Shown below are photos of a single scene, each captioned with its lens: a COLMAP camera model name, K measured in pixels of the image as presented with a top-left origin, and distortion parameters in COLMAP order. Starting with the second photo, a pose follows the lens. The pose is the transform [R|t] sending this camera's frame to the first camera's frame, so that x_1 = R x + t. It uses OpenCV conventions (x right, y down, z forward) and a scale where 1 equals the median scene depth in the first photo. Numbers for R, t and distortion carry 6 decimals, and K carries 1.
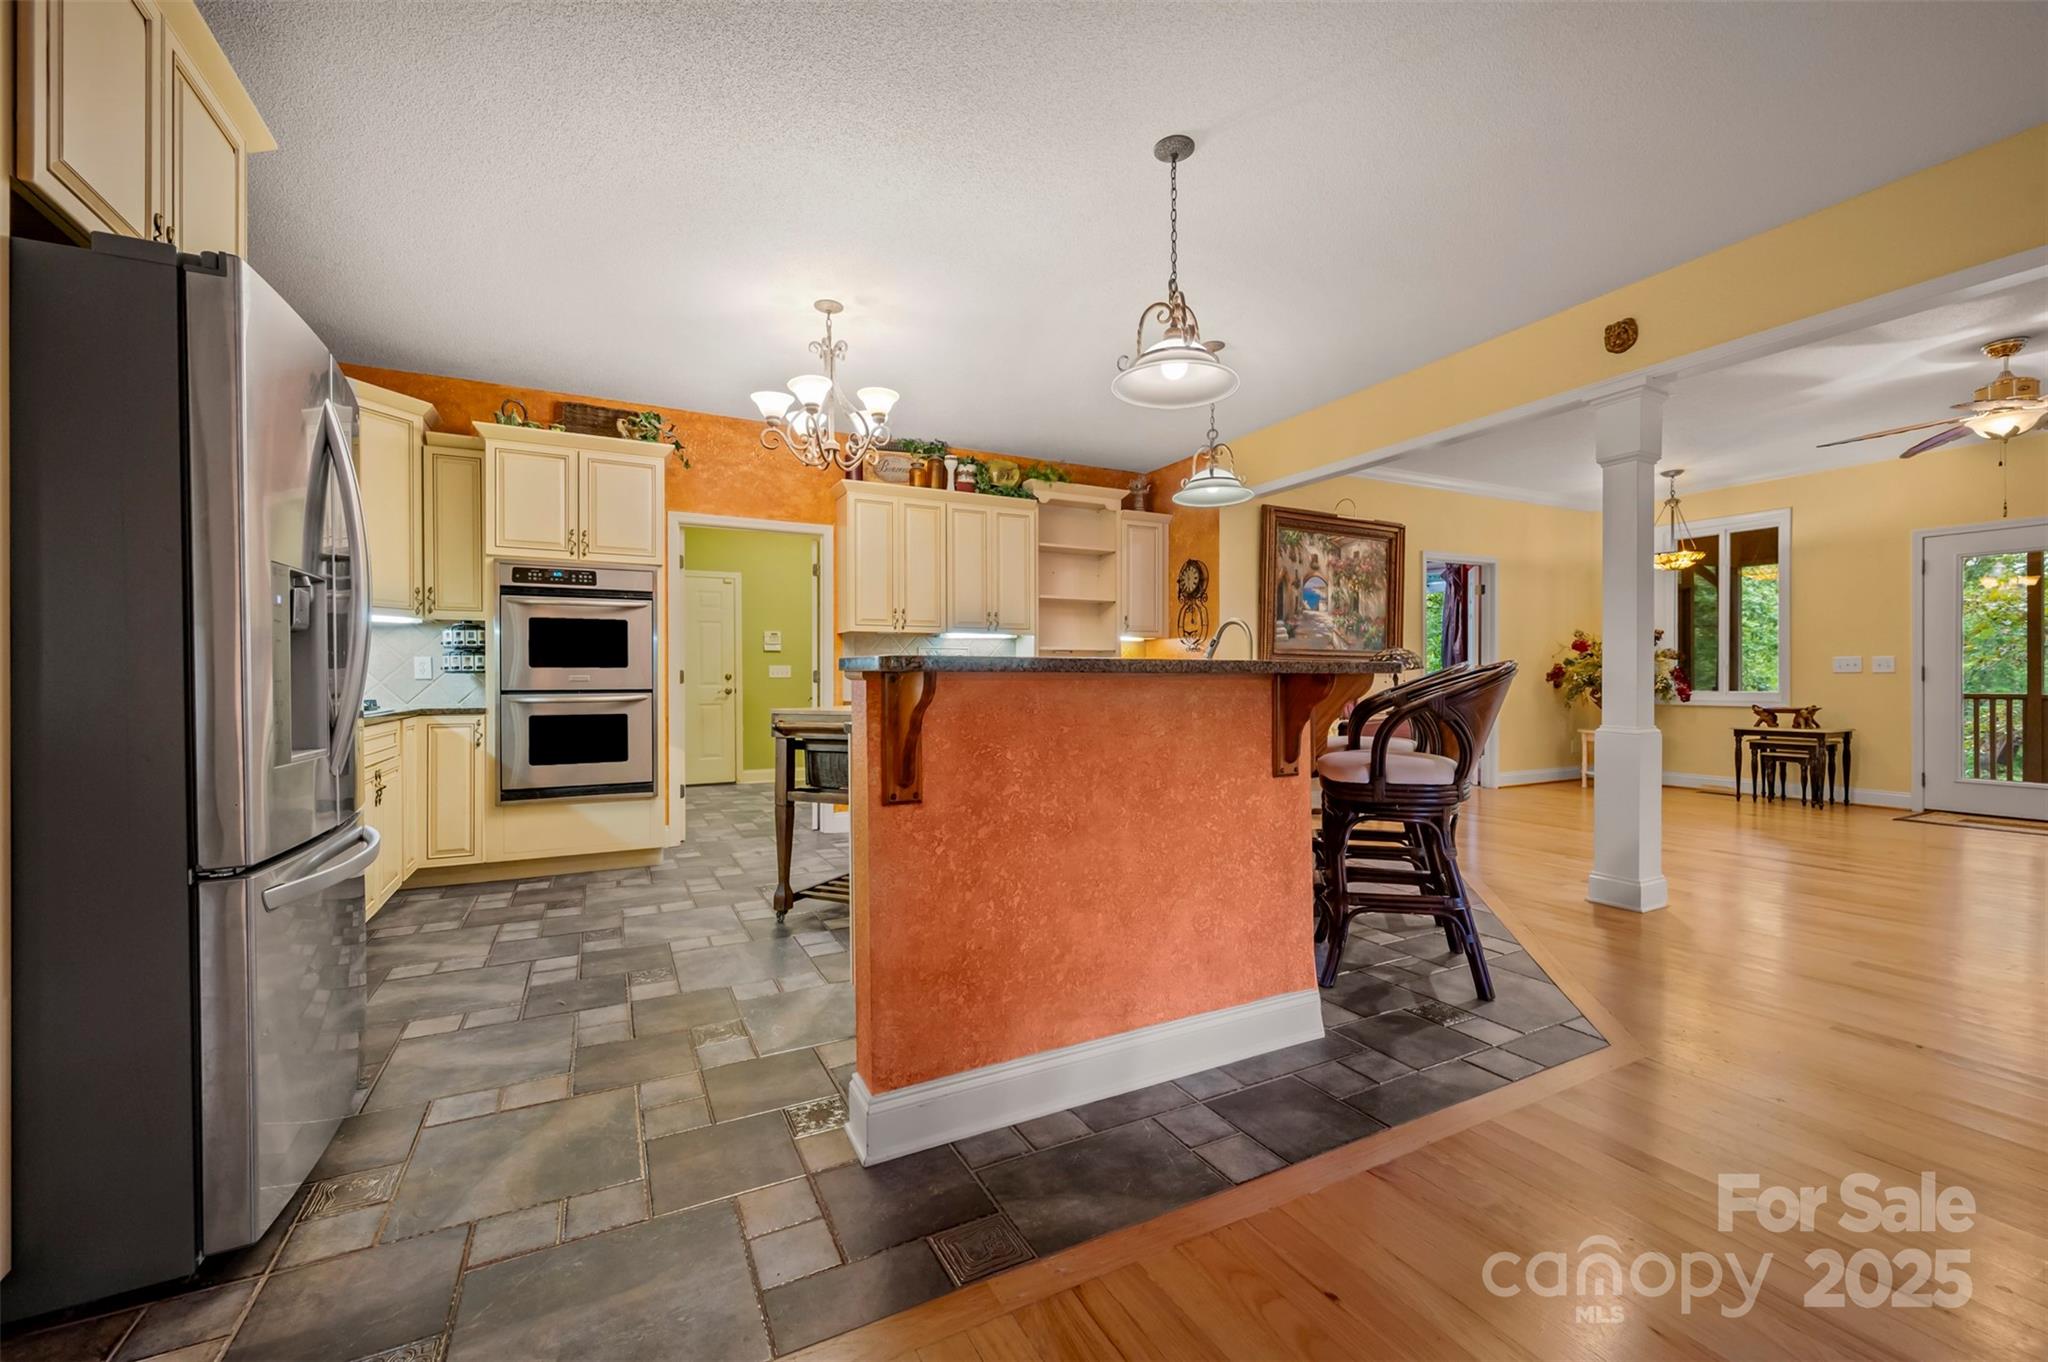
lens RADIAL K [[824.8, 0, 1025.8], [0, 824.8, 682.2], [0, 0, 1]] dist [0.000096, -0.000309]
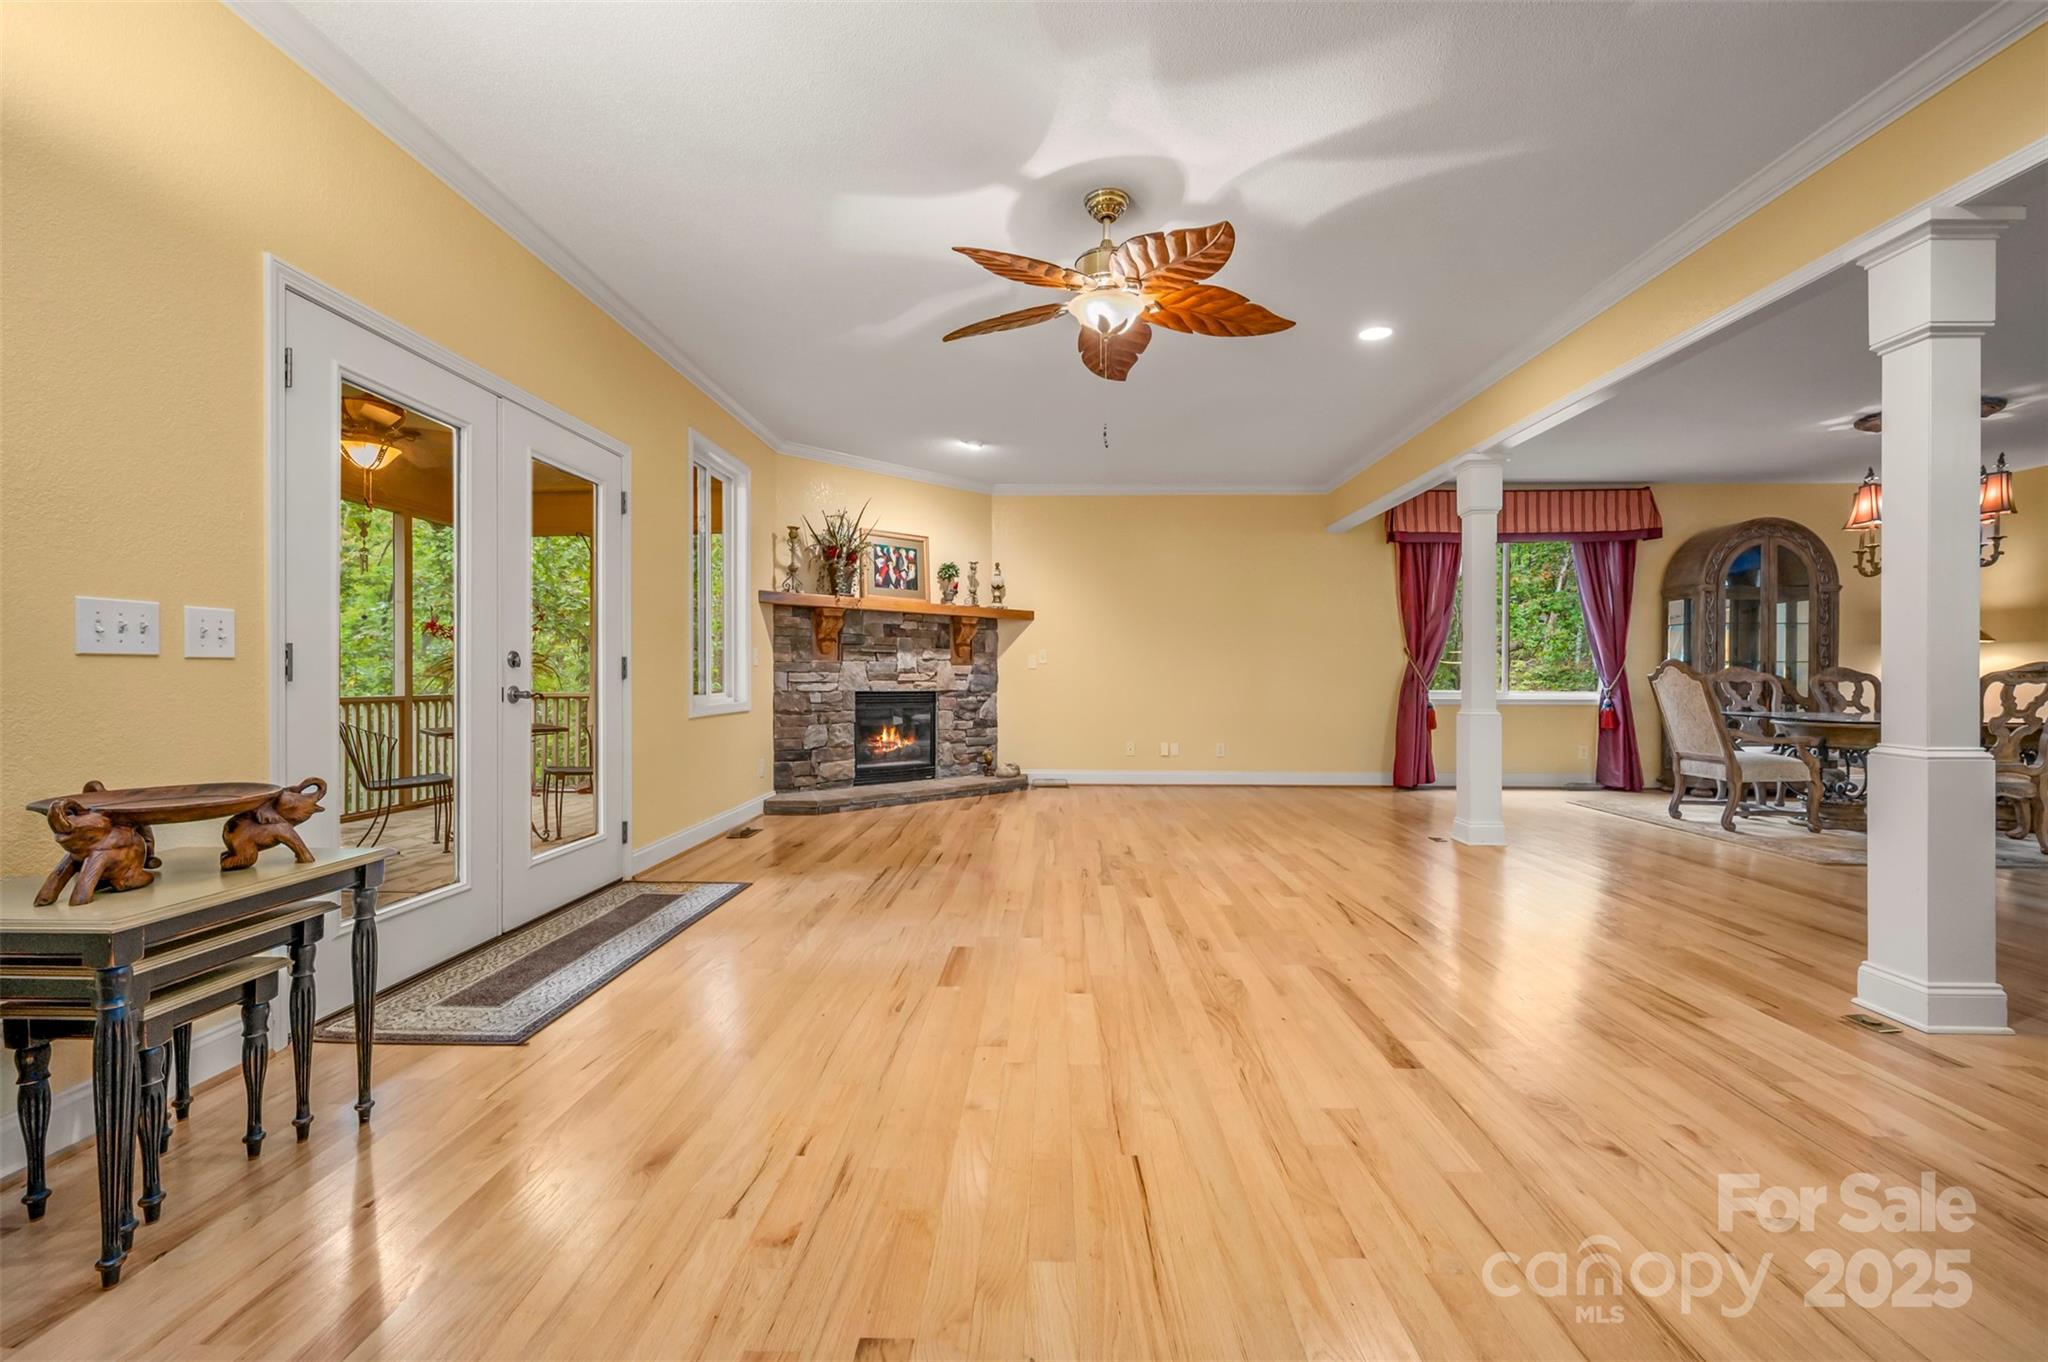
lens RADIAL K [[869.6, 0, 1031.4], [0, 869.6, 681.1], [0, 0, 1]] dist [0.001110, -0.000465]
pose [[-0.876144, -0.000689, 0.482049, 1.236553], [0.003433, 0.999965, 0.007668, -0.009165], [-0.482037, 0.008373, -0.876111, 2.350650]]
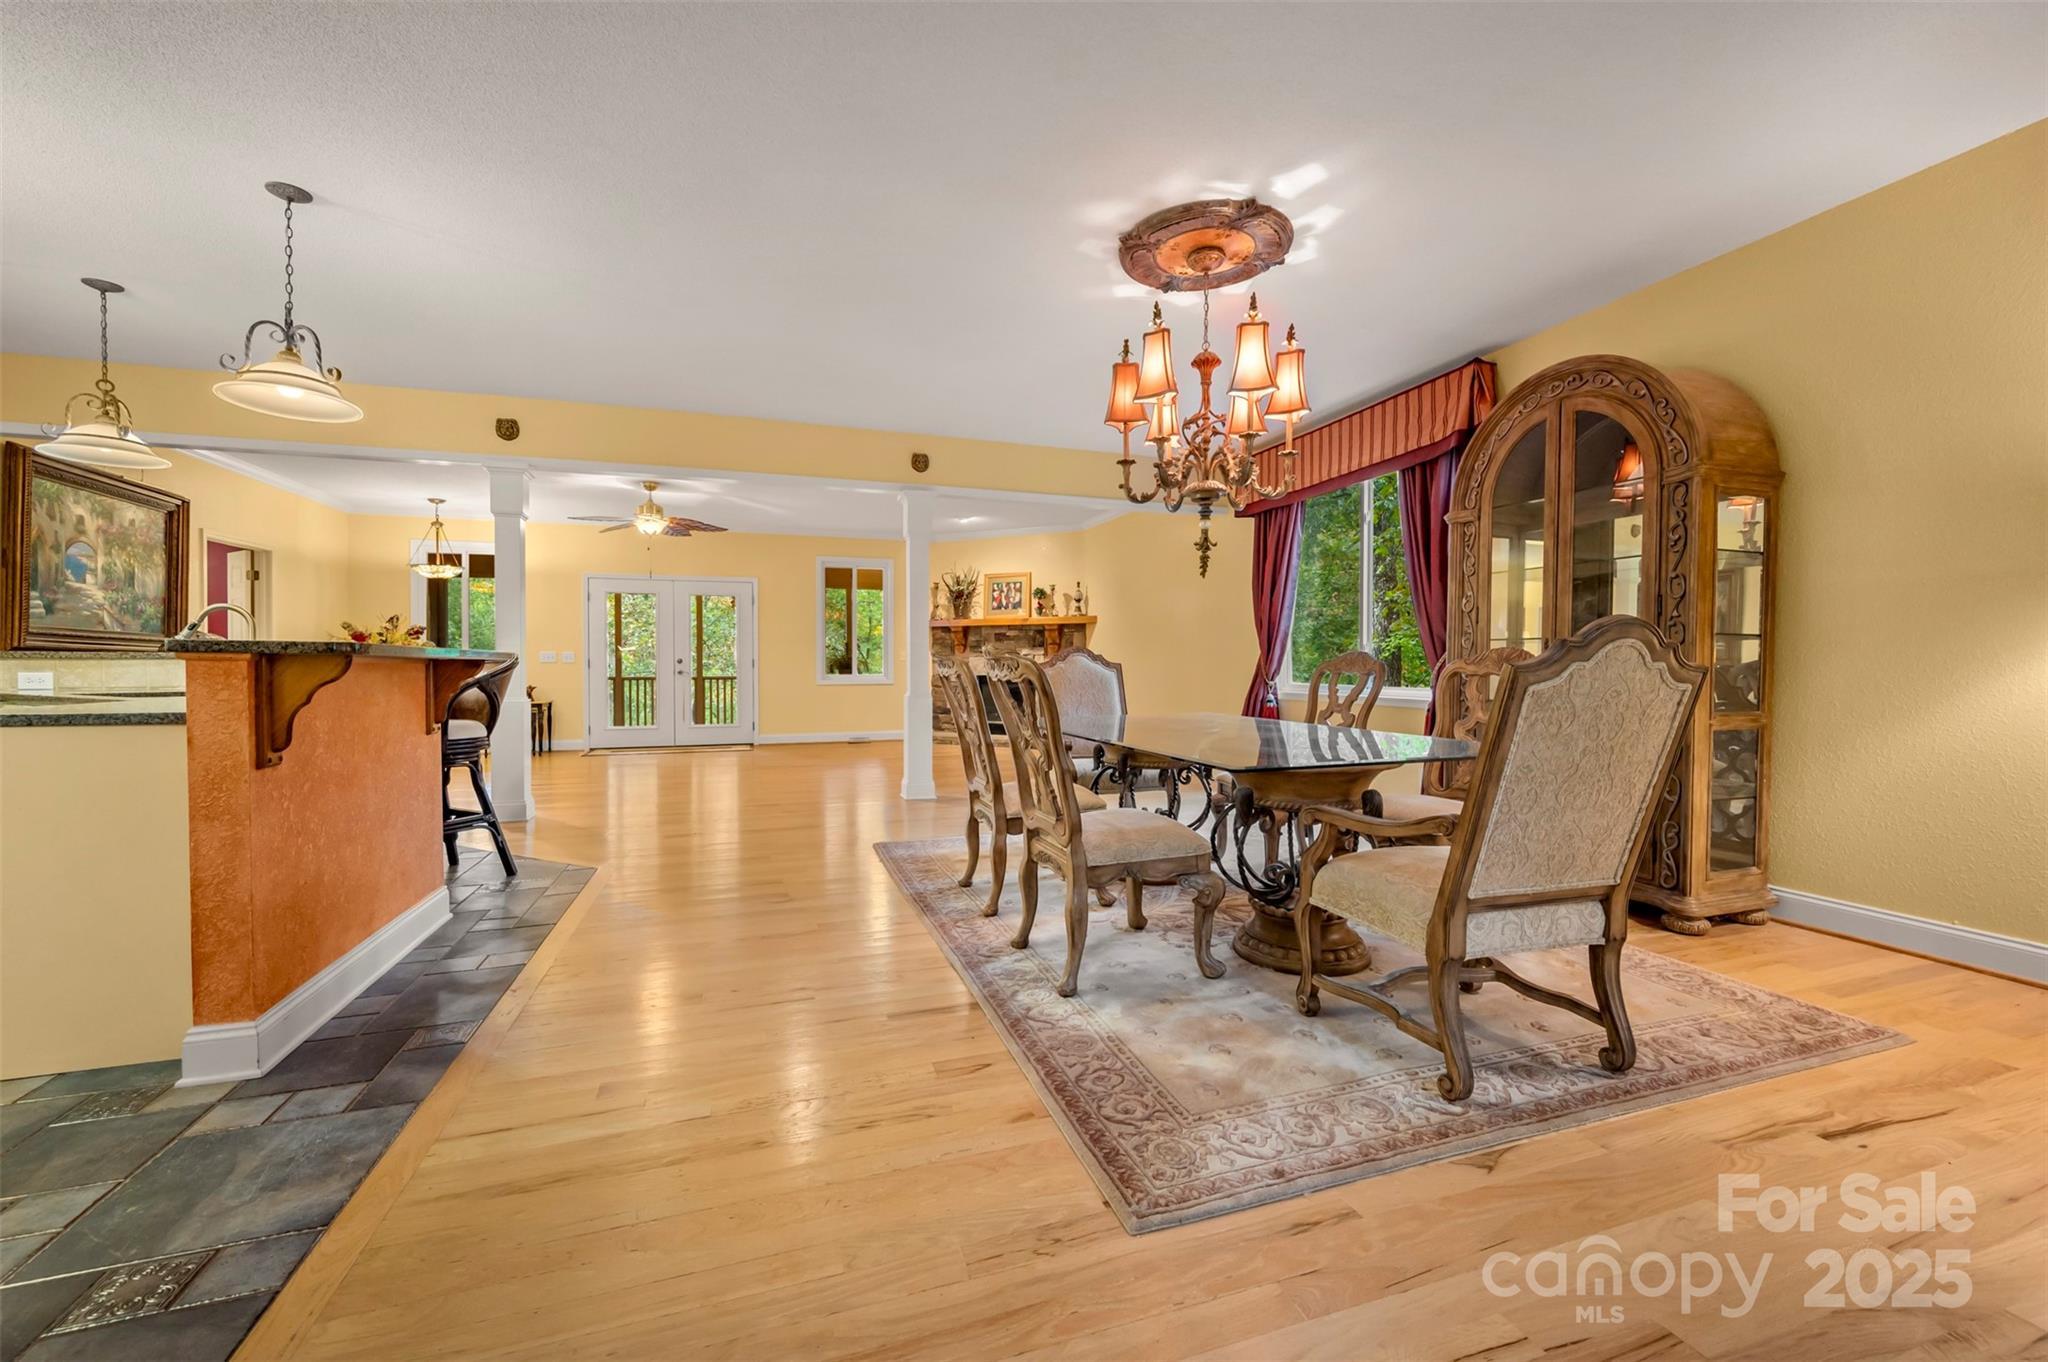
lens RADIAL K [[813.8, 0, 1026.5], [0, 813.8, 677.8], [0, 0, 1]] dist [0.000595, 0.000113]
pose [[0.150747, -0.010574, 0.988516, -0.675430], [0.003412, 0.999942, 0.010176, 0.008010], [-0.988566, 0.001839, 0.150775, -0.141109]]
